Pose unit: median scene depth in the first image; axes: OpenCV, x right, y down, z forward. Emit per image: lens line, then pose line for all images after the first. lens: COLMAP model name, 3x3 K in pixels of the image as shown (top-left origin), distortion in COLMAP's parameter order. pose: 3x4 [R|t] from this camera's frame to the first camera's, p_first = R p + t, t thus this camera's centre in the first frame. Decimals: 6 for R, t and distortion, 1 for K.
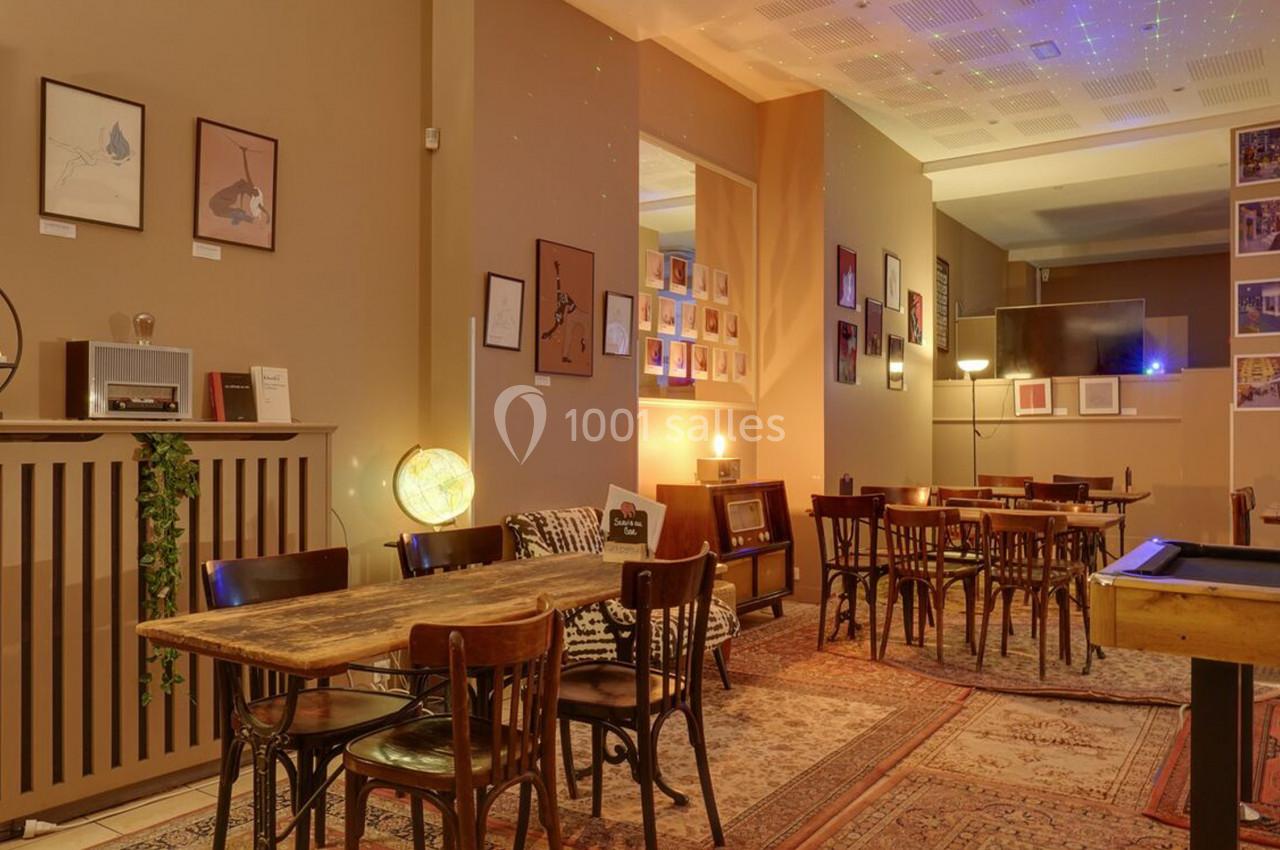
lens RADIAL K [[970.5, 0, 640.0], [0, 970.5, 425.0], [0, 0, 1]] dist [-0.059797, 0.047210]
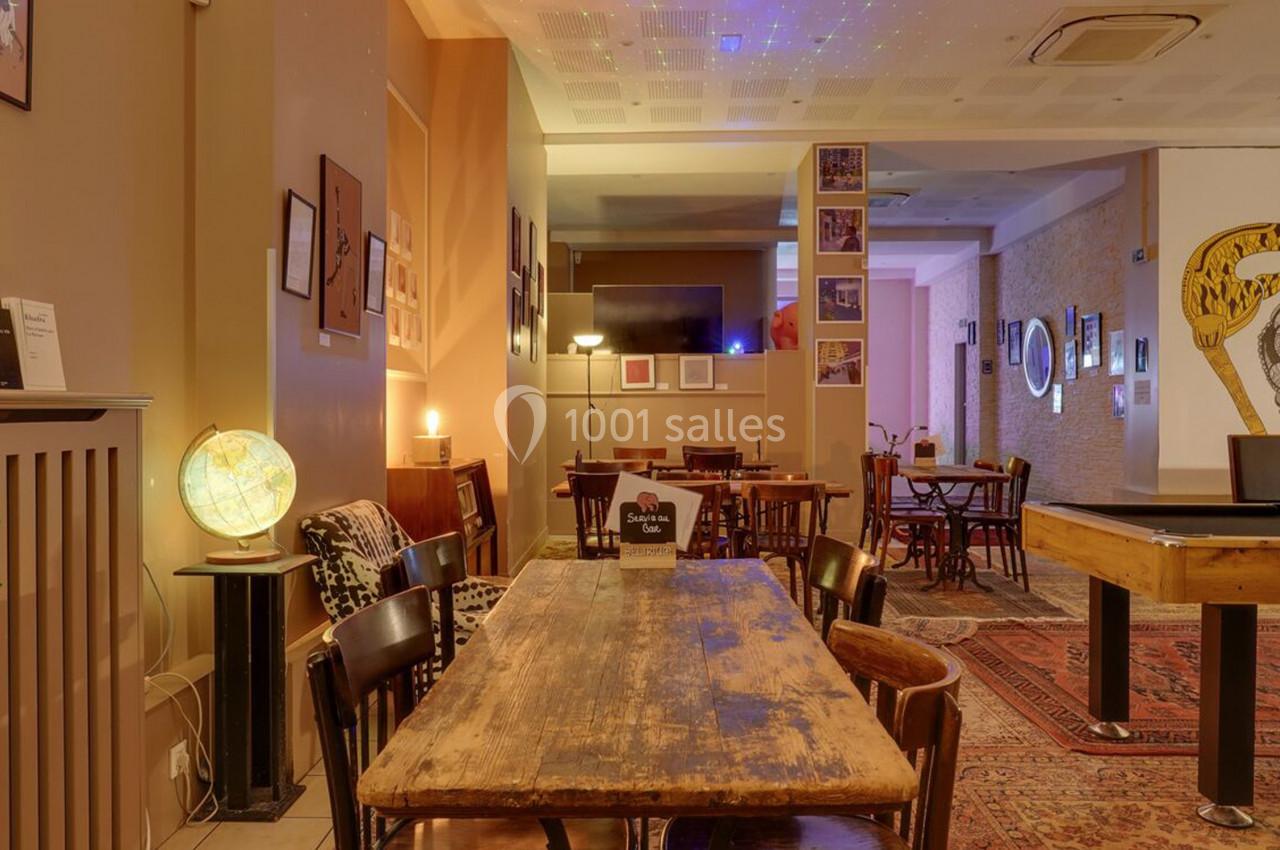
lens RADIAL K [[960.4, 0, 637.4], [0, 960.4, 410.4], [0, 0, 1]] dist [-0.059483, 0.052380]
pose [[0.833417, -0.004645, 0.552626, -0.218045], [-0.001751, 0.999937, 0.011045, 0.001145], [-0.552643, -0.010173, 0.833356, 0.160984]]
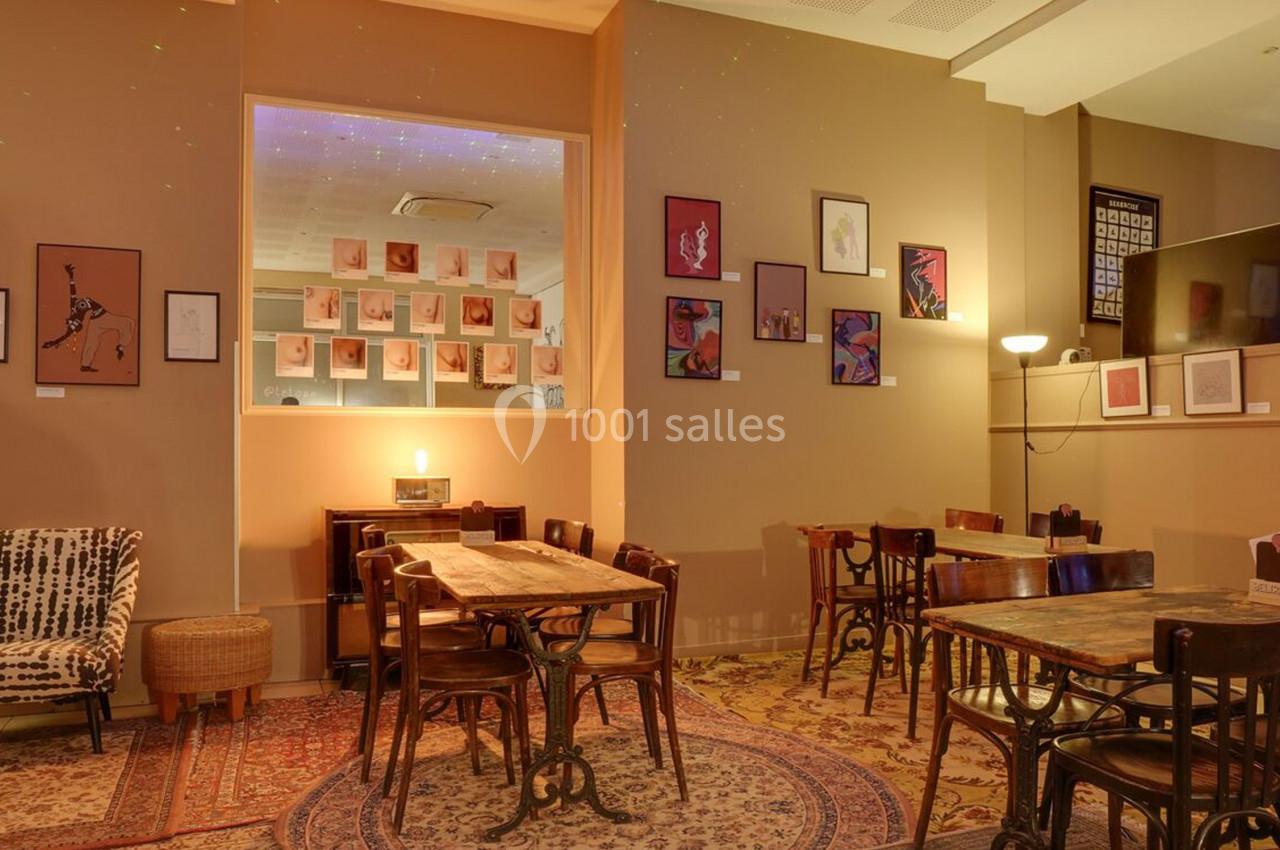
lens RADIAL K [[970.5, 0, 640.0], [0, 970.5, 425.0], [0, 0, 1]] dist [-0.059797, 0.047210]
pose [[0.830846, -0.012586, -0.556361, 0.629144], [0.005777, 0.999885, -0.013992, 0.002107], [0.556473, 0.008411, 0.830823, 0.379962]]
